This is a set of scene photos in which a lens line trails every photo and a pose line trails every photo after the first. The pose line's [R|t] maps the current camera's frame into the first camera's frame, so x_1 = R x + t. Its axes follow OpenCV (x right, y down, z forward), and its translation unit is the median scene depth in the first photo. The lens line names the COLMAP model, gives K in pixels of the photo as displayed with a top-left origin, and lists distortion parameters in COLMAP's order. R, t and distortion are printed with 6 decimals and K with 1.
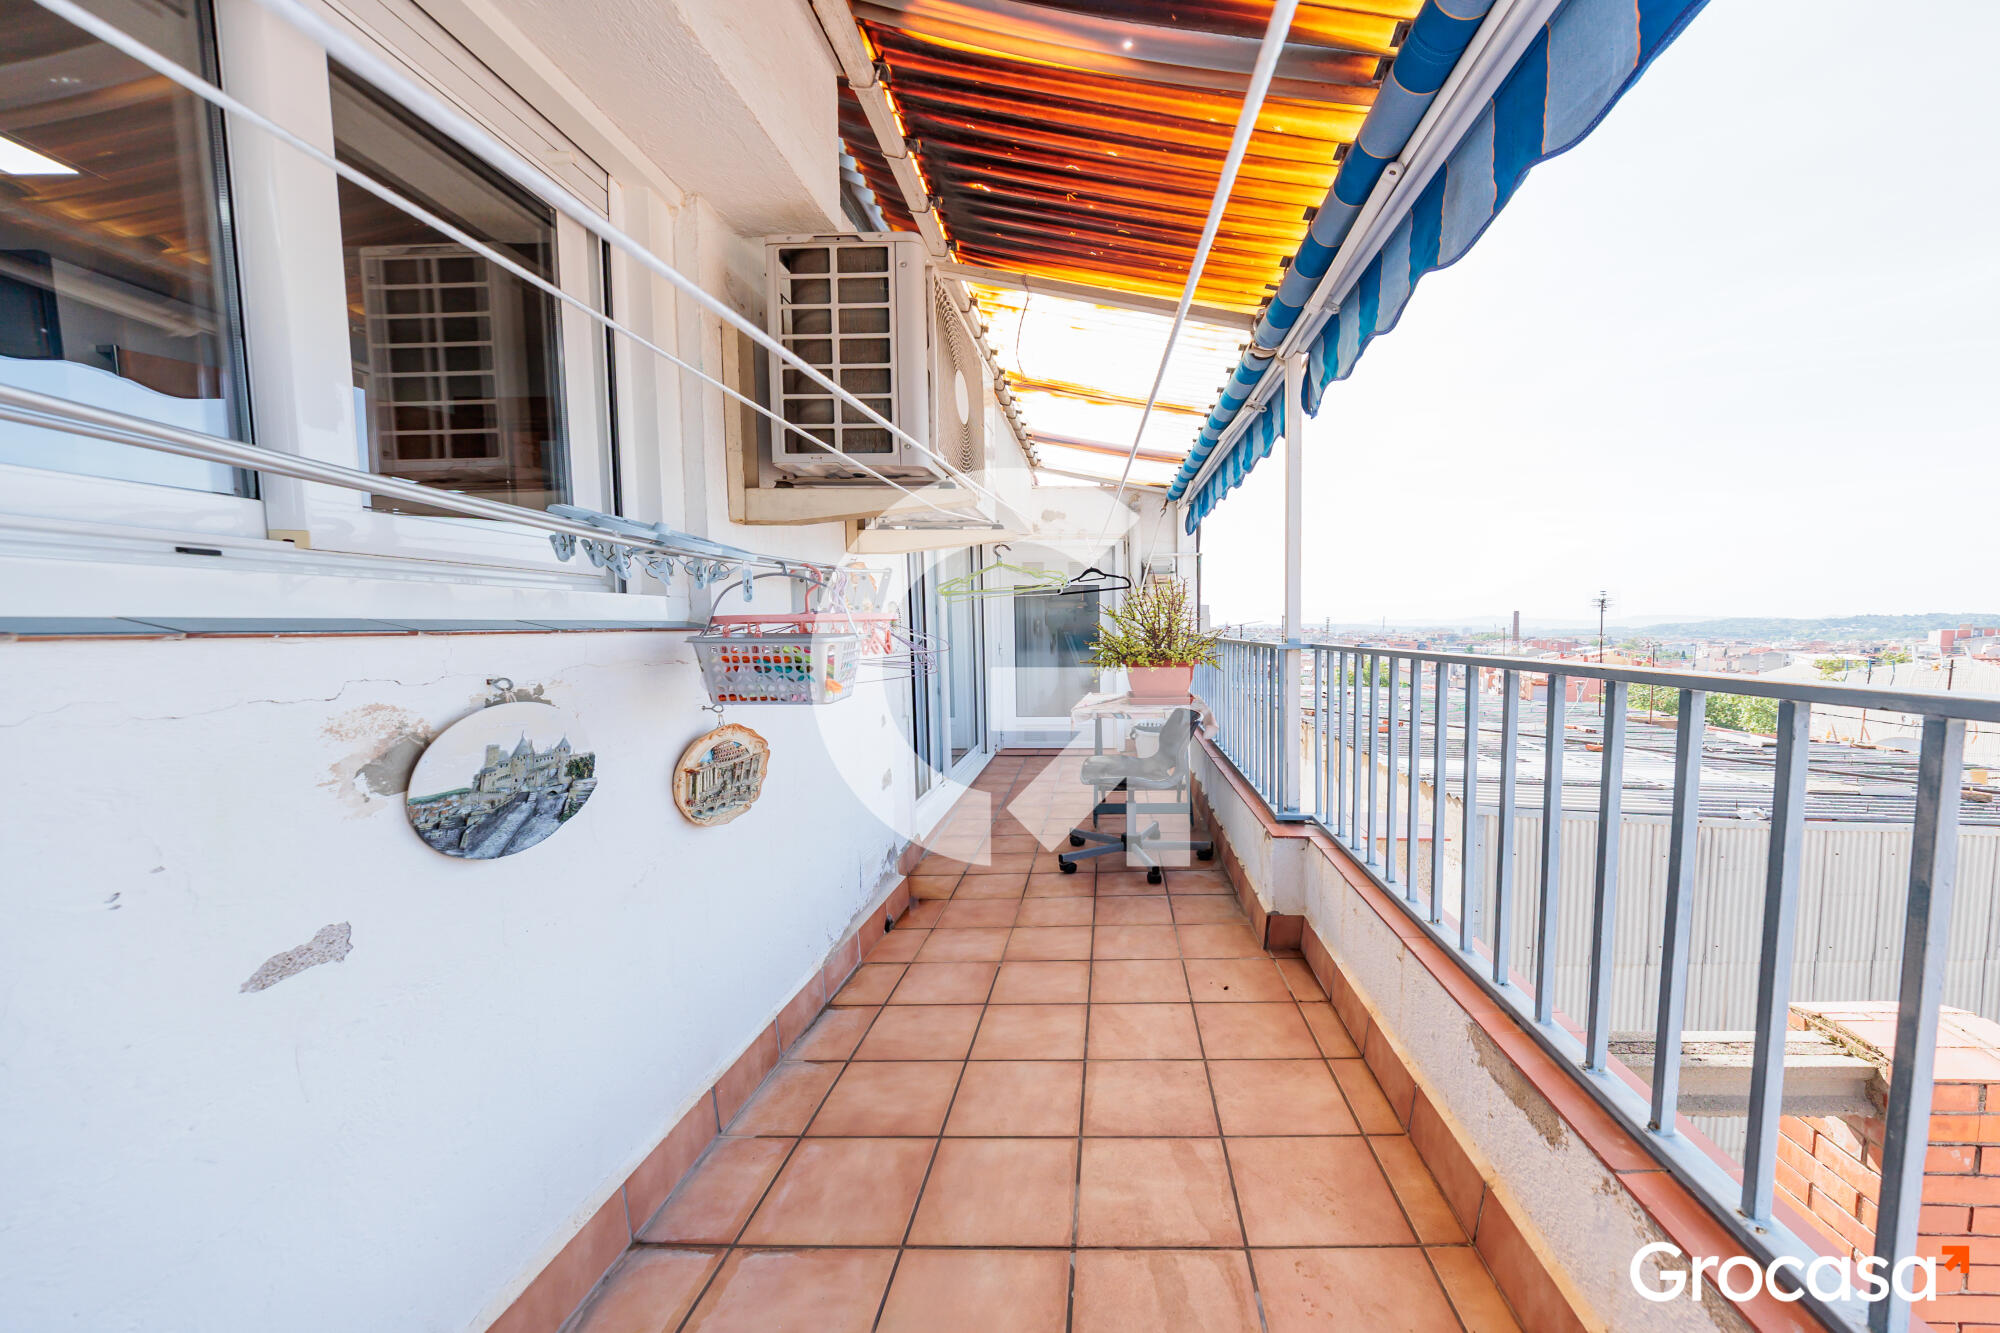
lens RADIAL K [[601.4, 0, 1000.0], [0, 601.4, 666.5], [0, 0, 1]] dist [-0.001274, -0.000167]
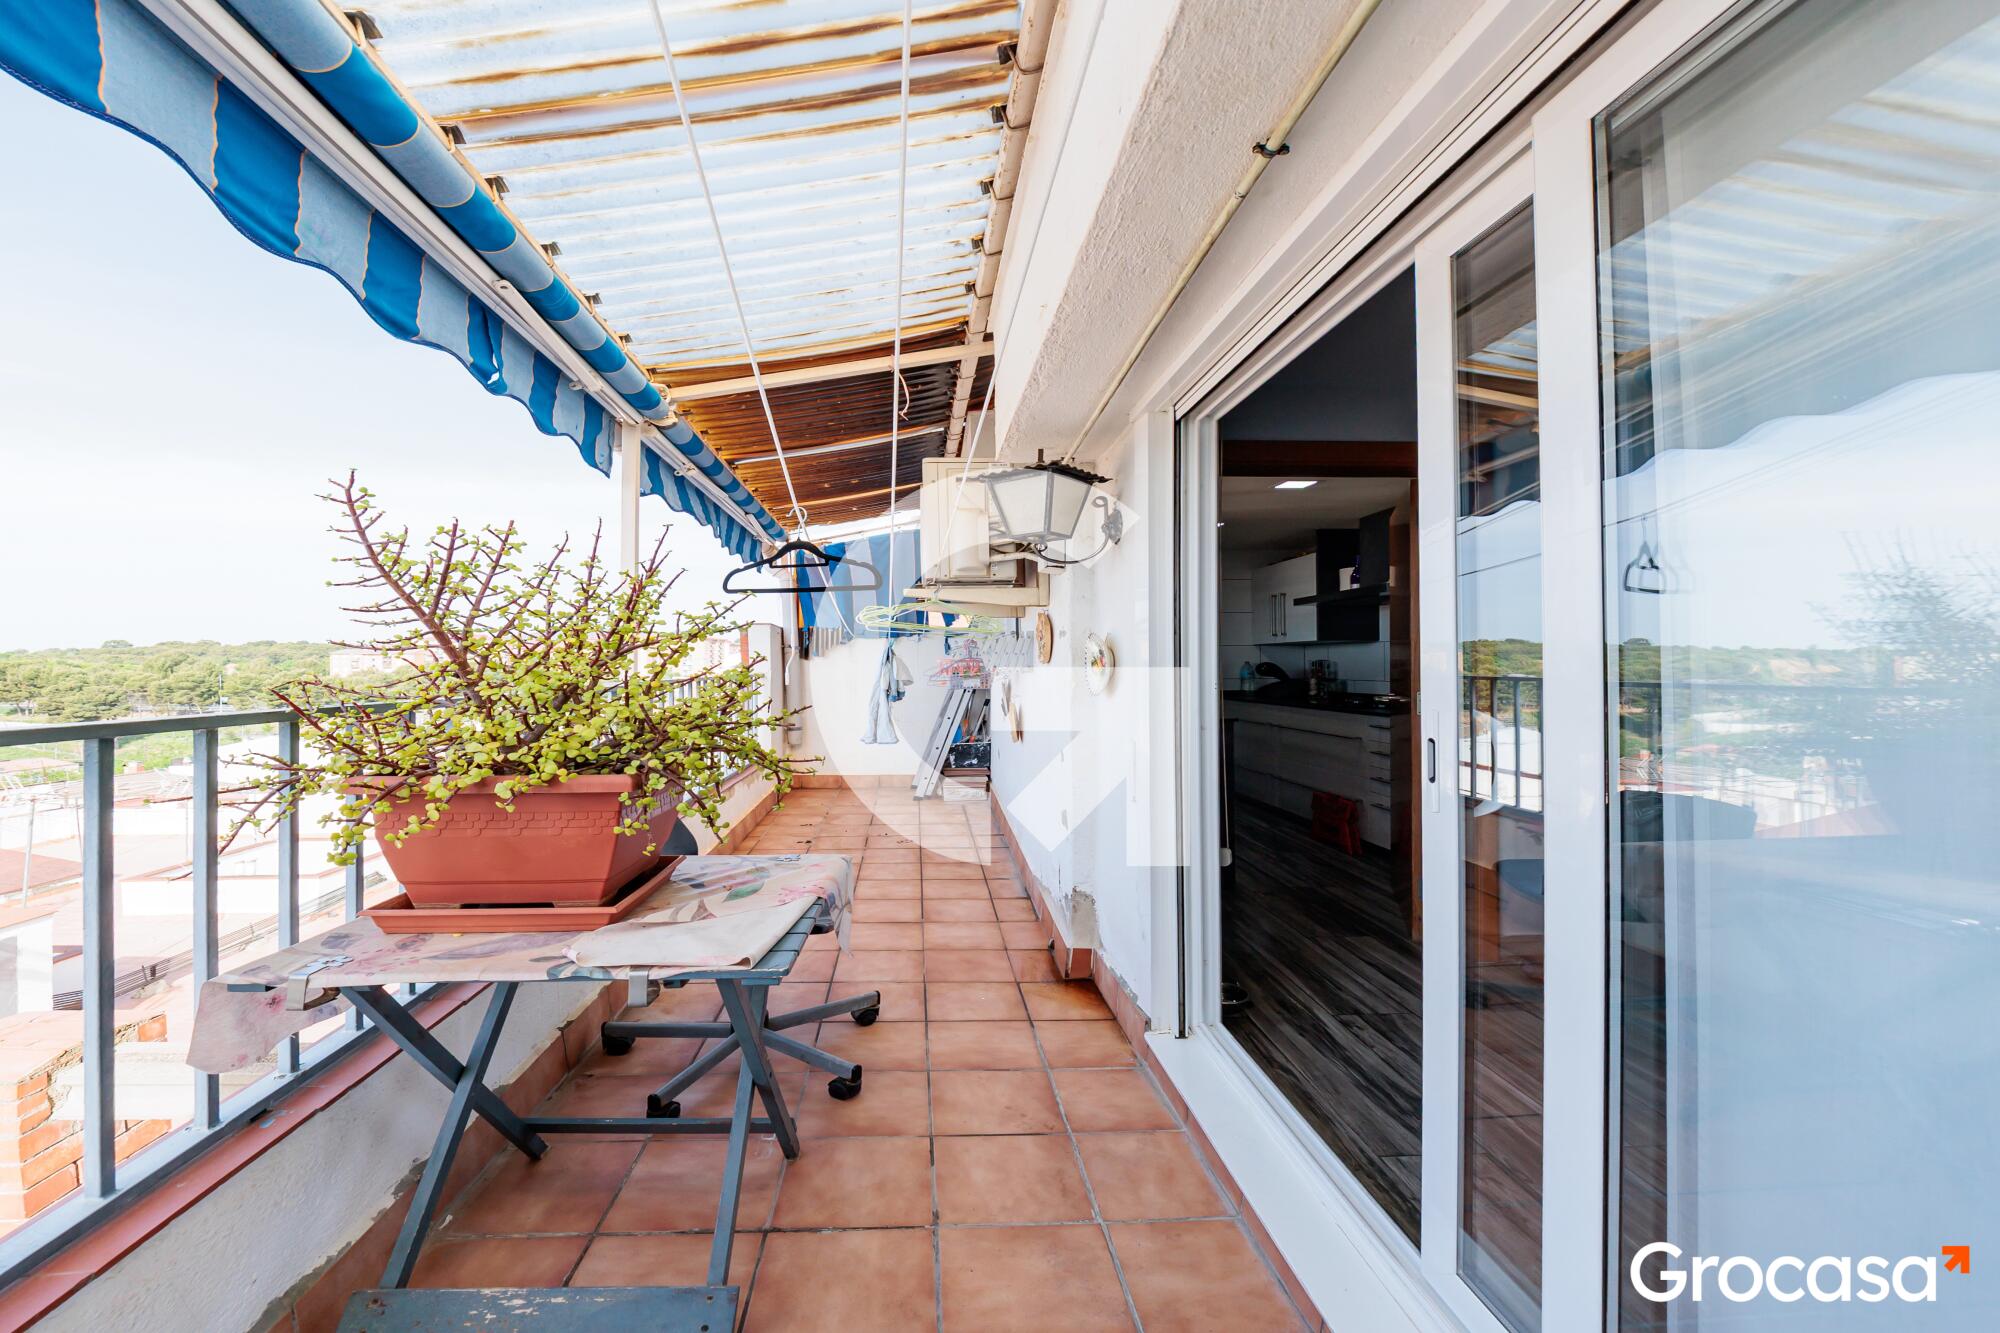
lens RADIAL K [[601.4, 0, 1000.0], [0, 601.4, 666.5], [0, 0, 1]] dist [-0.001274, -0.000167]
pose [[-0.951748, 0.020538, -0.306193, 0.232204], [-0.003877, 0.996874, 0.078916, -0.142556], [0.306856, 0.076295, -0.948693, 2.314613]]
